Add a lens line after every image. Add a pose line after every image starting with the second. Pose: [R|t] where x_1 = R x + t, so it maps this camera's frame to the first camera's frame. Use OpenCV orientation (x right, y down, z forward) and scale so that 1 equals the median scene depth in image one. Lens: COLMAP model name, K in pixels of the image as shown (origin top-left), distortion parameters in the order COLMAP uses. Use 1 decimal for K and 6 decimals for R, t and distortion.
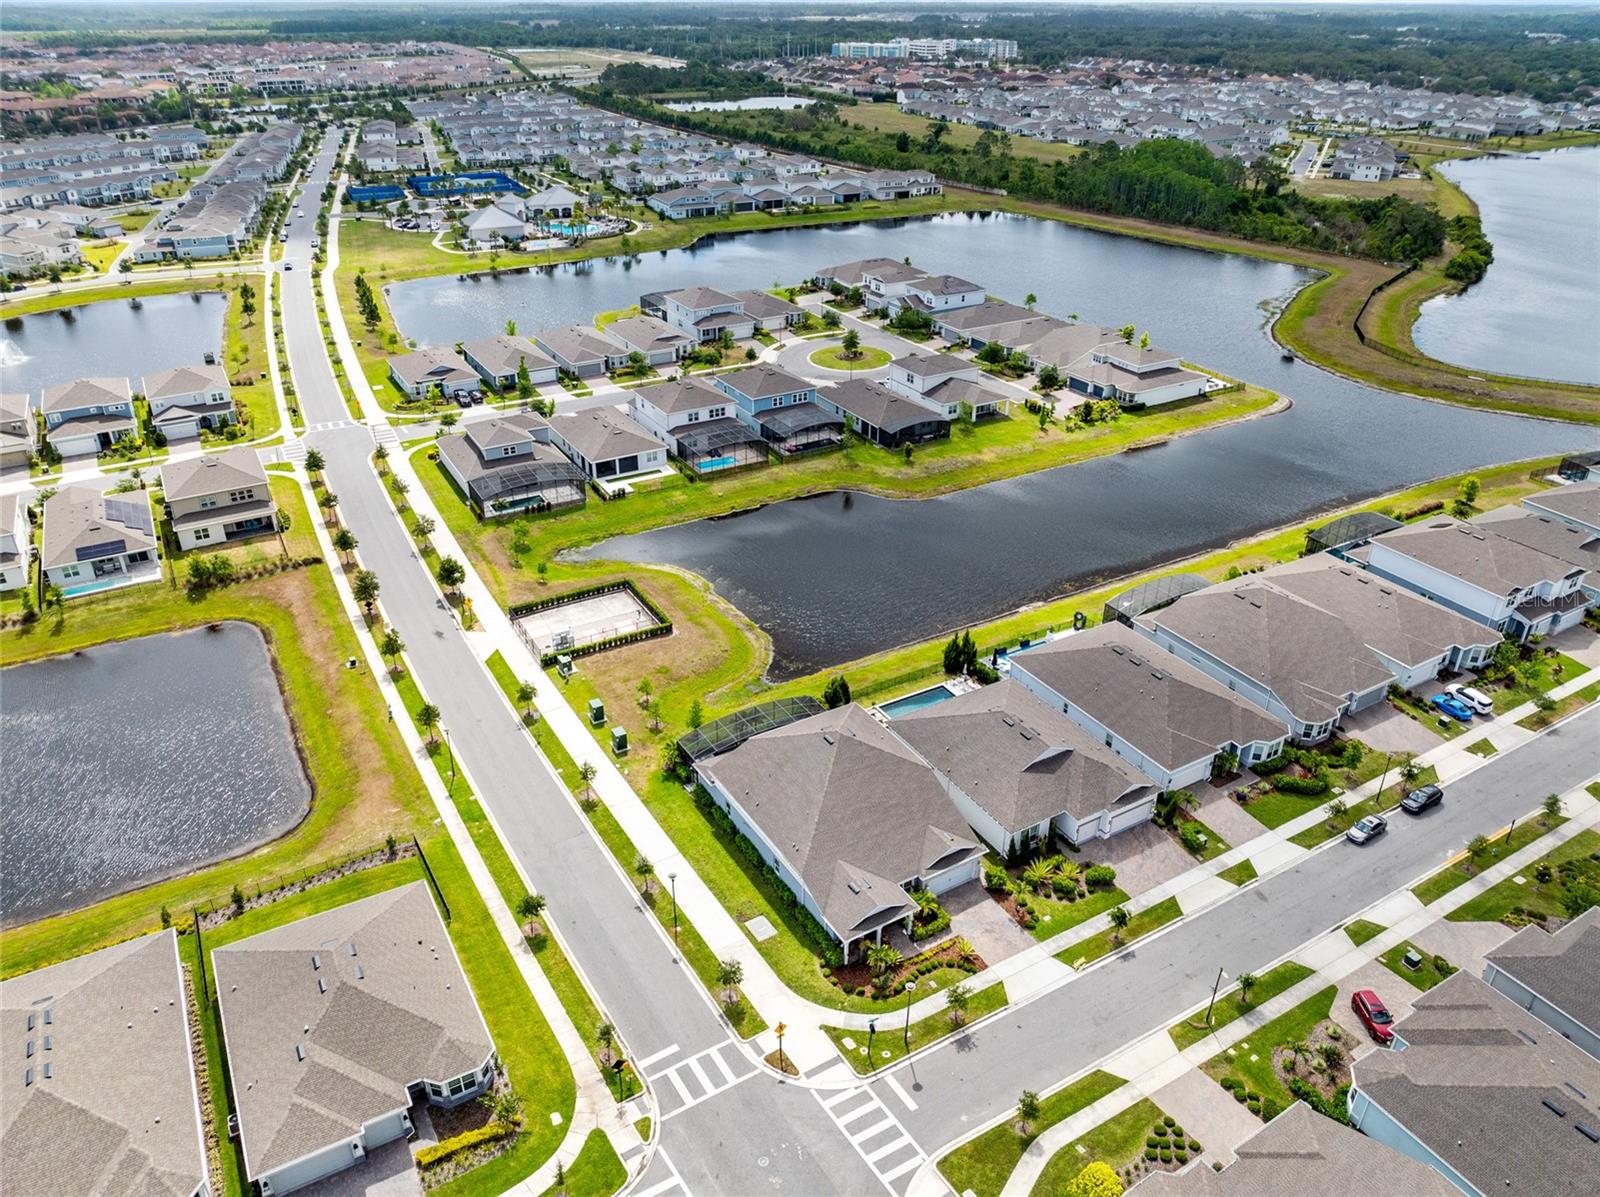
lens RADIAL K [[1133.5, 0, 802.6], [0, 1133.5, 601.9], [0, 0, 1]] dist [-0.049541, 0.018593]
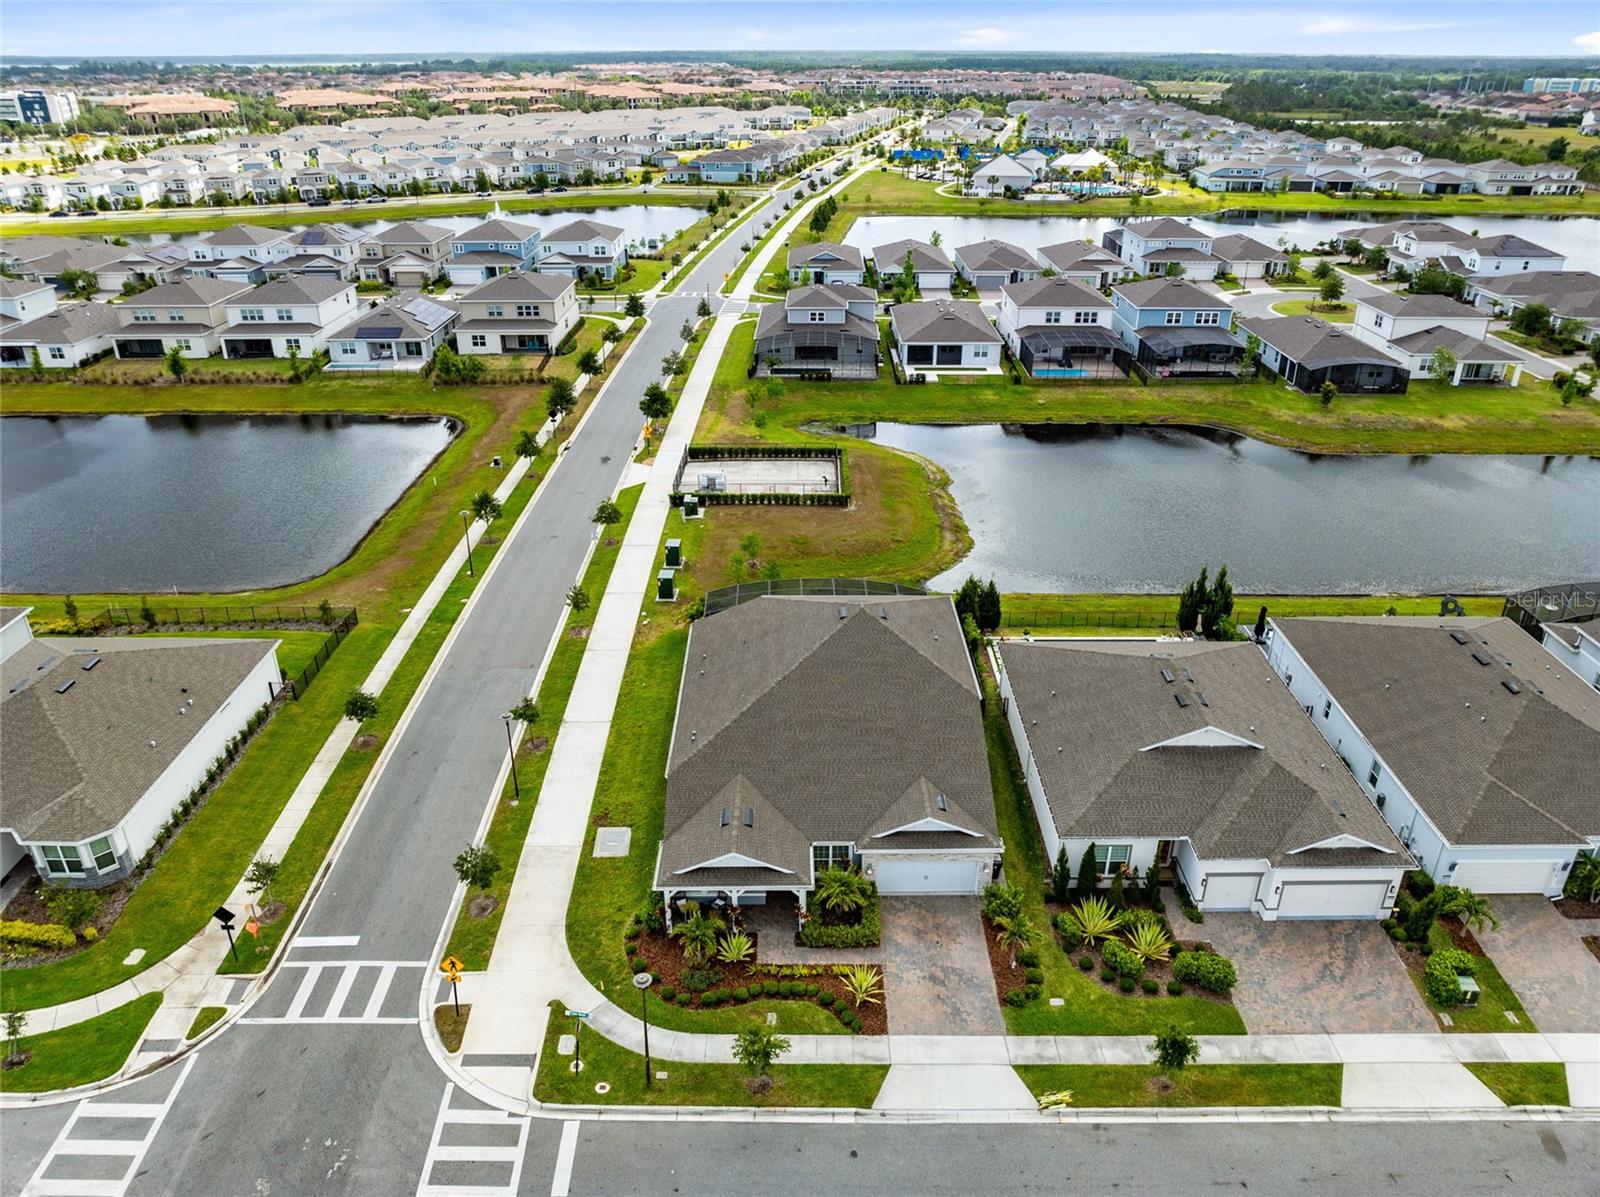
lens RADIAL K [[1133.5, 0, 796.8], [0, 1133.5, 590.5], [0, 0, 1]] dist [-0.049541, 0.018593]
pose [[0.859511, 0.217145, -0.462697, 0.175028], [-0.240248, 0.970667, 0.009248, 0.066120], [0.451133, 0.103214, 0.886468, 0.256495]]
